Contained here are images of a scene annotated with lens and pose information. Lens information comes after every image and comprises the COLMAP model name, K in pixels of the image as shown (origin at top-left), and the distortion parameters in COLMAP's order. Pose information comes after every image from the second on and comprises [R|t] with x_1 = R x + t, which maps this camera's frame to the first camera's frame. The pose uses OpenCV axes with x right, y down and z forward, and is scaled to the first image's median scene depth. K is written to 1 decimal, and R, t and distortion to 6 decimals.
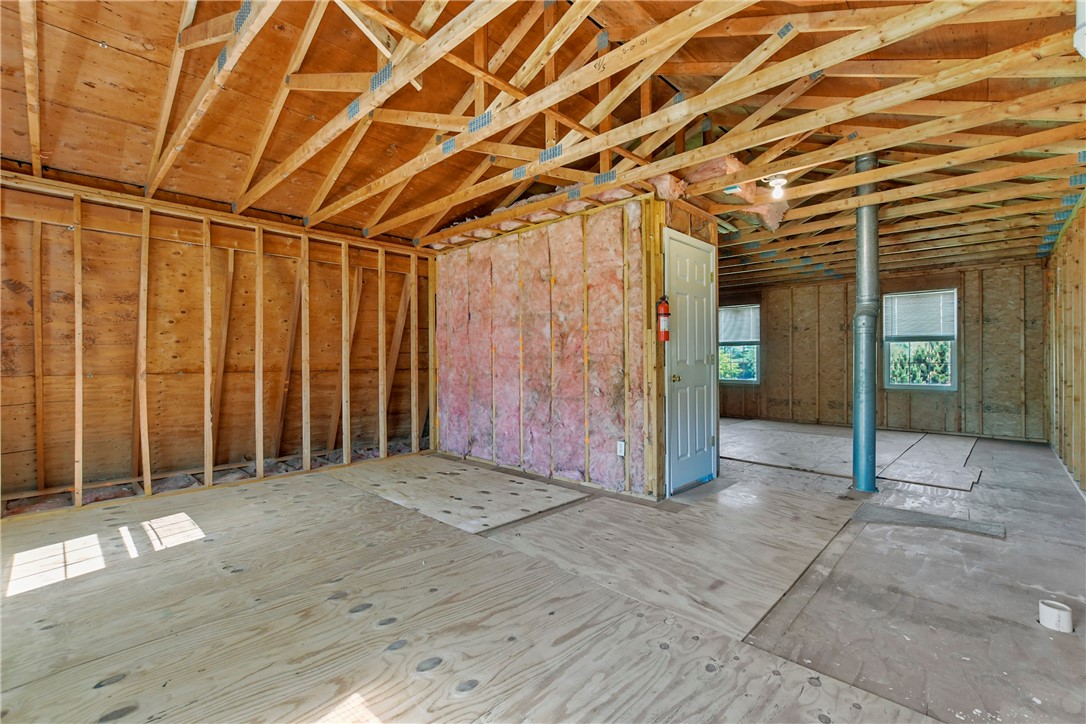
lens RADIAL K [[475.2, 0, 535.5], [0, 475.2, 363.7], [0, 0, 1]] dist [-0.015073, 0.005015]
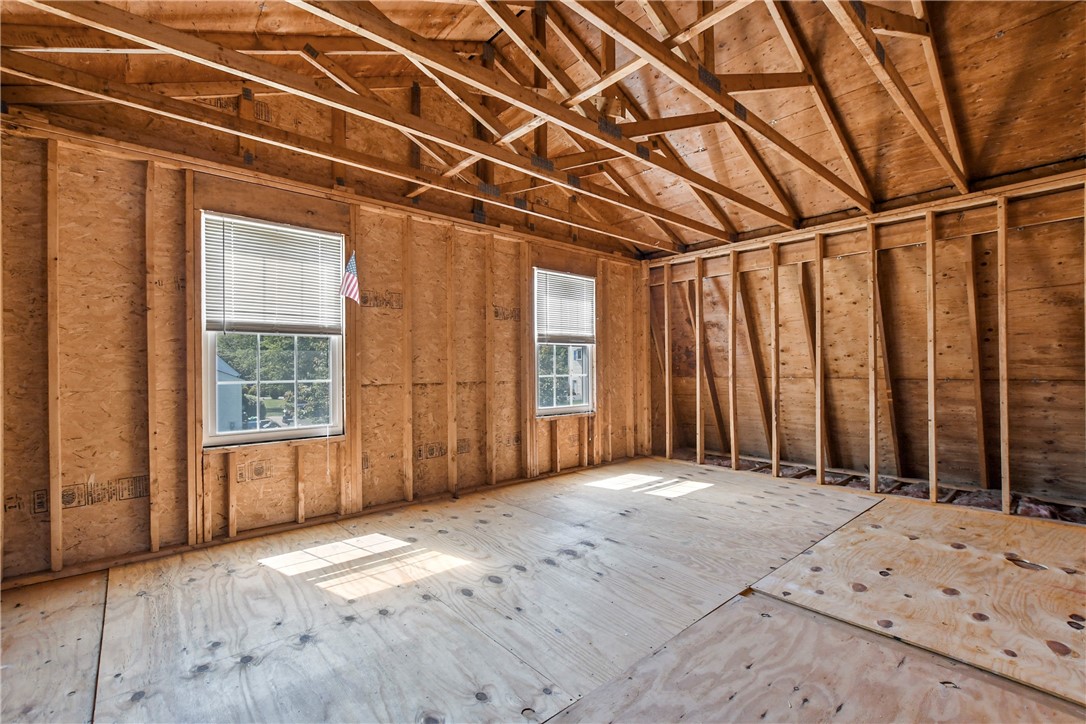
lens RADIAL K [[478.2, 0, 531.1], [0, 478.2, 359.0], [0, 0, 1]] dist [-0.005782, -0.000291]
pose [[-0.095461, -0.014718, -0.995324, 0.595519], [-0.000548, 0.999891, -0.014733, -0.008898], [0.995433, -0.000861, -0.095459, 0.603251]]
